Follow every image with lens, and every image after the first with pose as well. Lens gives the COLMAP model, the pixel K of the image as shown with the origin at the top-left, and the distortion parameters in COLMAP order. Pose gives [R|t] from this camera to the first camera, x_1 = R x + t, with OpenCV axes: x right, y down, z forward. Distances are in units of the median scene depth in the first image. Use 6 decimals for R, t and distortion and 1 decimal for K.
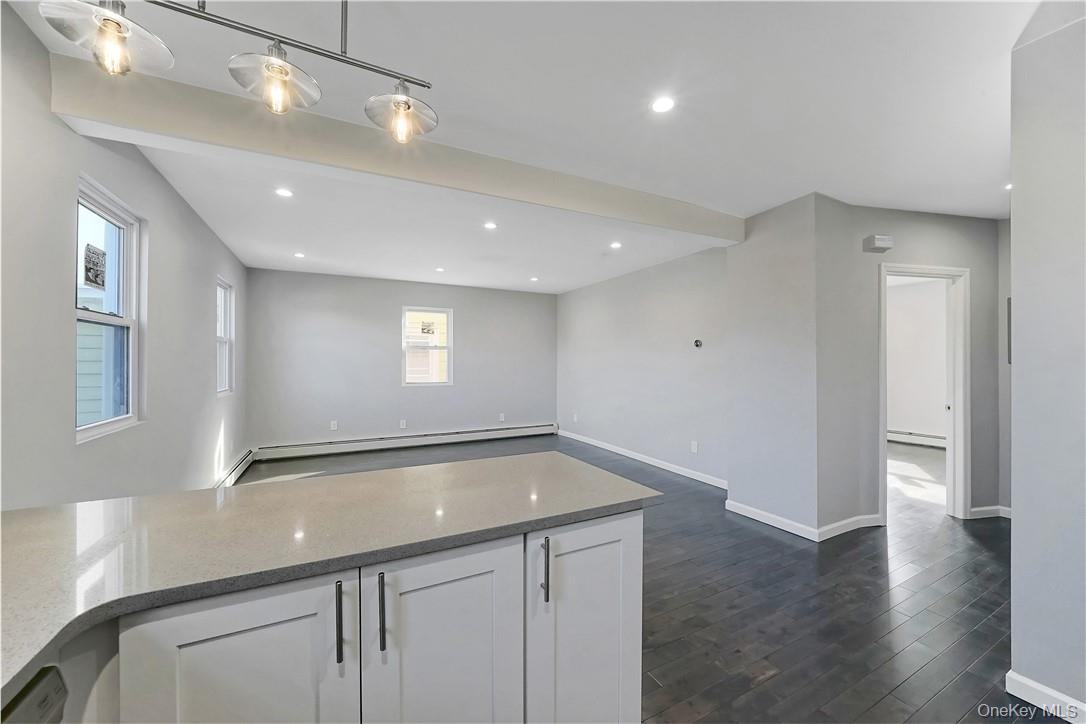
lens RADIAL K [[407.3, 0, 545.1], [0, 407.3, 361.7], [0, 0, 1]] dist [-0.000384, 0.000341]
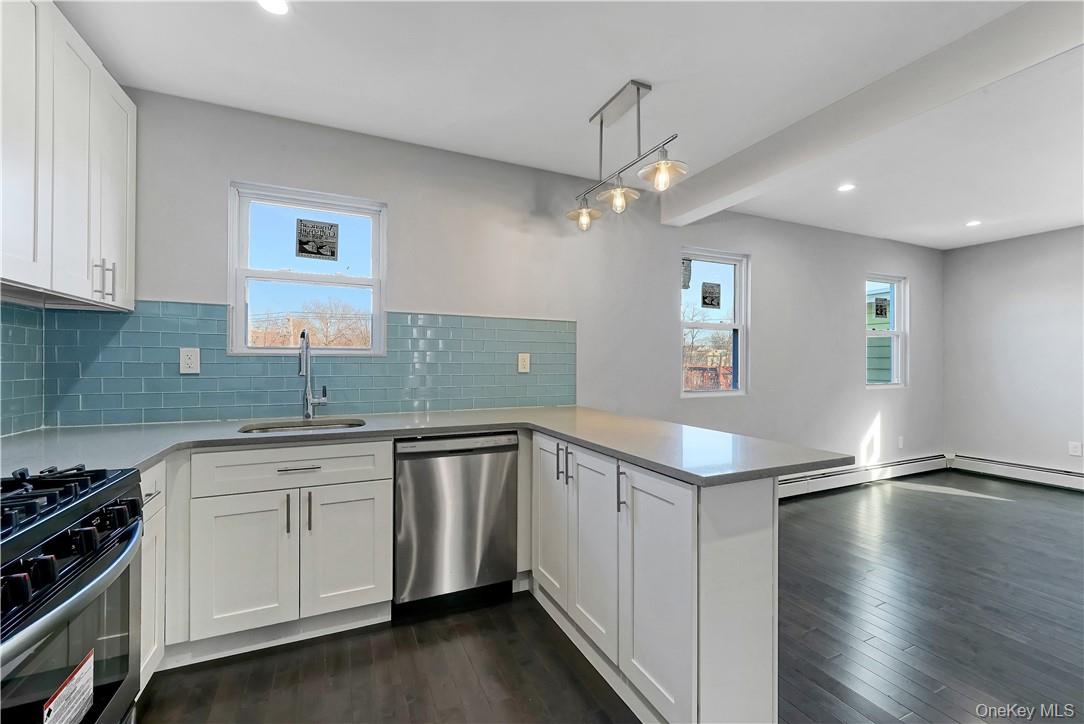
lens RADIAL K [[448.8, 0, 540.9], [0, 448.8, 361.5], [0, 0, 1]] dist [0.011746, 0.000195]
pose [[-0.042489, -0.000982, -0.999096, 0.260825], [-0.002400, 0.999997, -0.000881, 0.013905], [0.999094, 0.002361, -0.042492, 0.135846]]
